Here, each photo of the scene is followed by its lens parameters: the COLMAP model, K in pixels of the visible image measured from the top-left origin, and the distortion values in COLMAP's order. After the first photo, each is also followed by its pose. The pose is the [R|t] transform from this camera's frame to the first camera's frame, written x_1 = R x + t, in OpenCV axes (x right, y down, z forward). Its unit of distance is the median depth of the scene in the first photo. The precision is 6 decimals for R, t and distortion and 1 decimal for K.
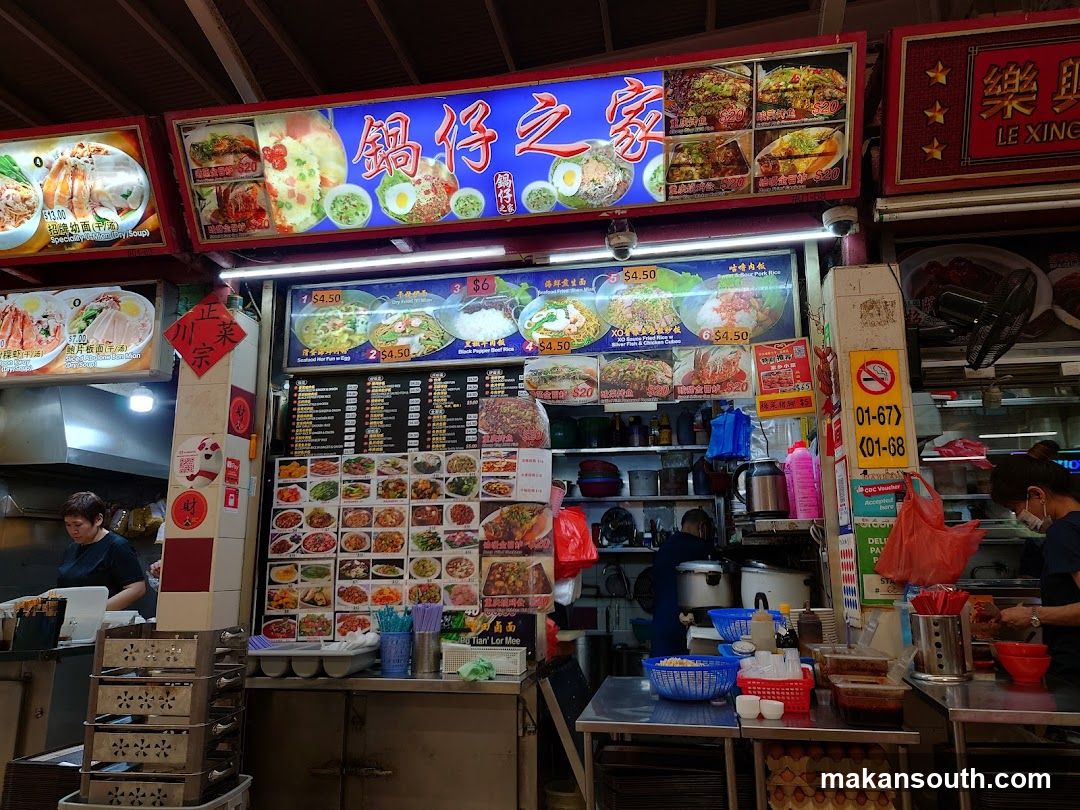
lens RADIAL K [[771.3, 0, 532.7], [0, 771.3, 418.6], [0, 0, 1]] dist [0.086094, -0.083710]
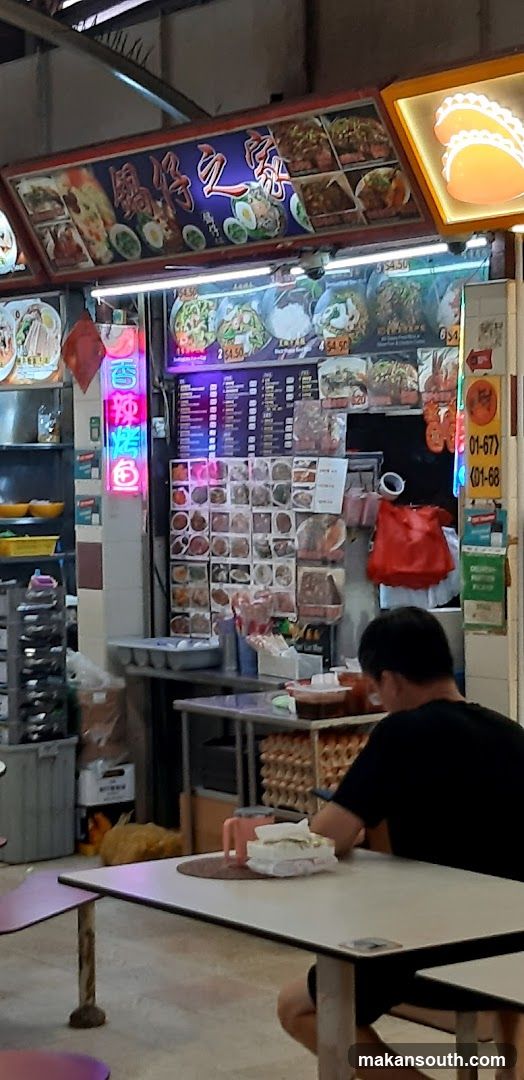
lens RADIAL K [[2246.9, 0, 213.4], [0, 2246.9, 569.9], [0, 0, 1]] dist [0.291202, -0.150651]
pose [[0.711809, 0.026701, -0.701866, 1.858230], [0.146018, 0.971819, 0.185058, -0.361044], [0.687028, -0.234211, 0.687850, -1.044380]]
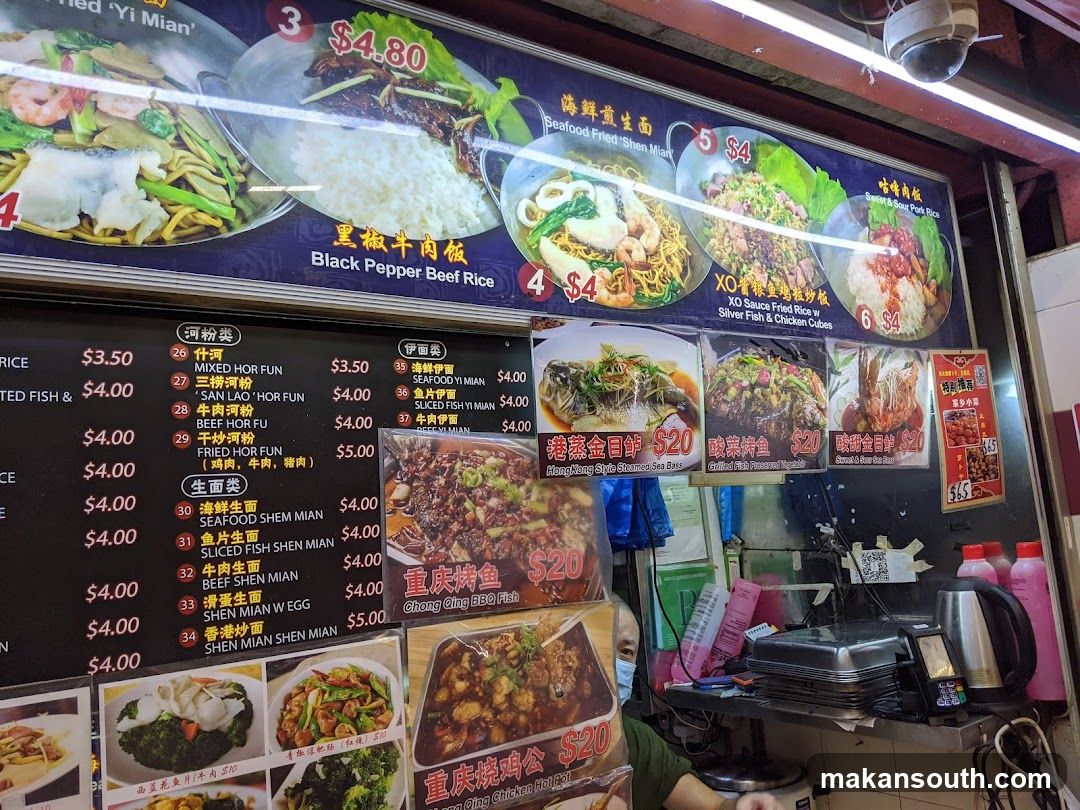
lens RADIAL K [[858.0, 0, 539.1], [0, 858.0, 409.7], [0, 0, 1]] dist [0.101881, -0.184331]
pose [[0.703079, 0.050555, 0.709312, -0.258245], [-0.061889, 0.998035, -0.009787, -0.038051], [-0.708413, -0.037018, 0.704827, 0.764071]]
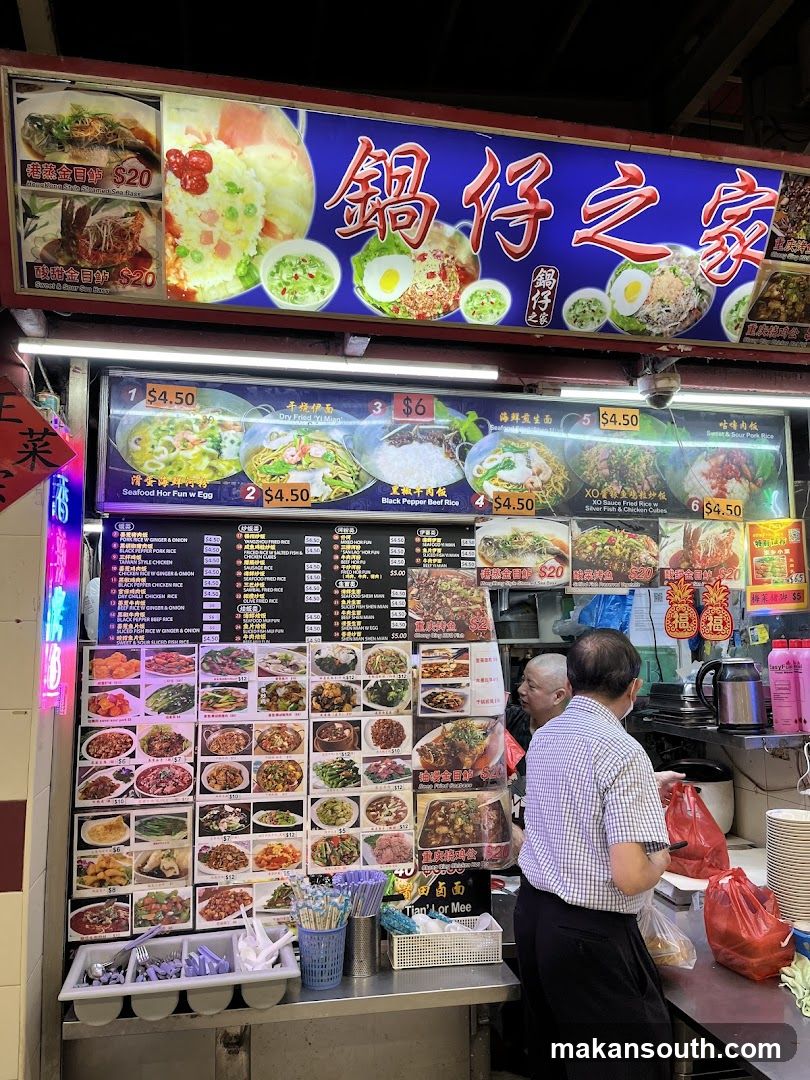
lens RADIAL K [[817.0, 0, 402.6], [0, 817.0, 553.7], [0, 0, 1]] dist [0.077873, -0.099253]
pose [[0.924855, 0.039733, 0.378238, -0.372167], [-0.069046, 0.995542, 0.064248, -0.090548], [-0.373999, -0.085536, 0.923476, 0.313510]]
